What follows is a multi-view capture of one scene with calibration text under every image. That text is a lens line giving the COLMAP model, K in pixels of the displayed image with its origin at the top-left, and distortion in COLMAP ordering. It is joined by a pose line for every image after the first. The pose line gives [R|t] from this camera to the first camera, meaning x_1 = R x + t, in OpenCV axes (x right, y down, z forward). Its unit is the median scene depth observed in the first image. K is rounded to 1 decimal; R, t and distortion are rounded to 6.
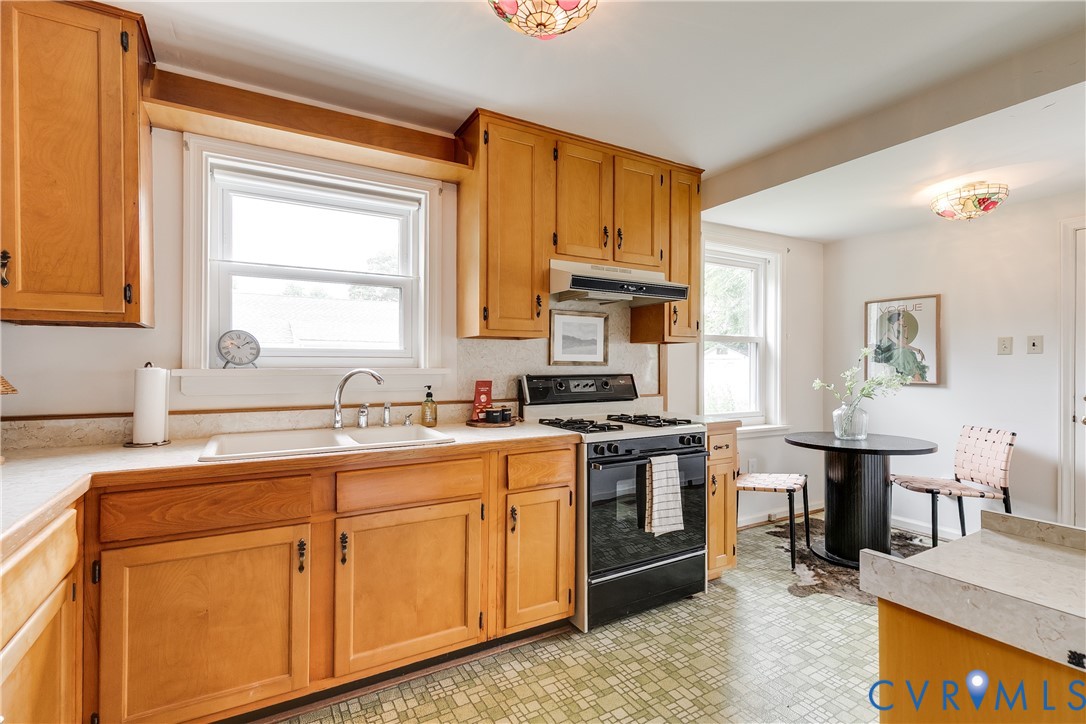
lens RADIAL K [[505.2, 0, 525.4], [0, 505.2, 364.2], [0, 0, 1]] dist [0.004029, -0.003559]
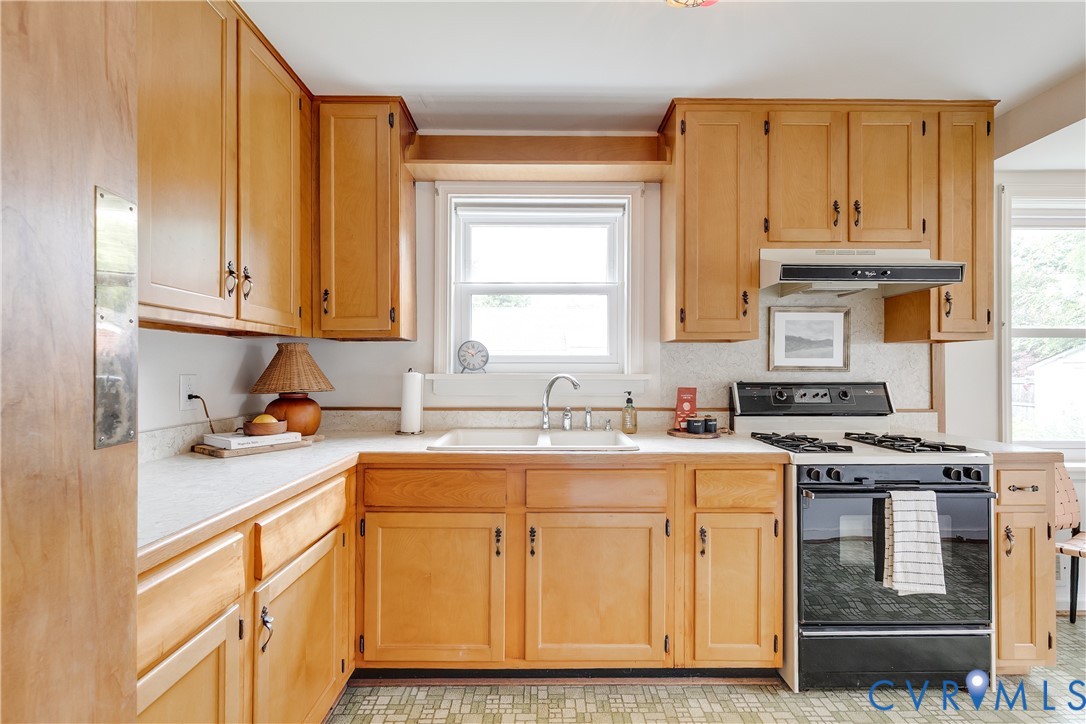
lens RADIAL K [[505.2, 0, 539.4], [0, 505.2, 364.3], [0, 0, 1]] dist [0.004029, -0.003559]
pose [[0.869437, -0.004875, -0.494020, 0.156428], [-0.000137, 0.999949, -0.010108, -0.000759], [0.494044, 0.008856, 0.869392, 0.060350]]
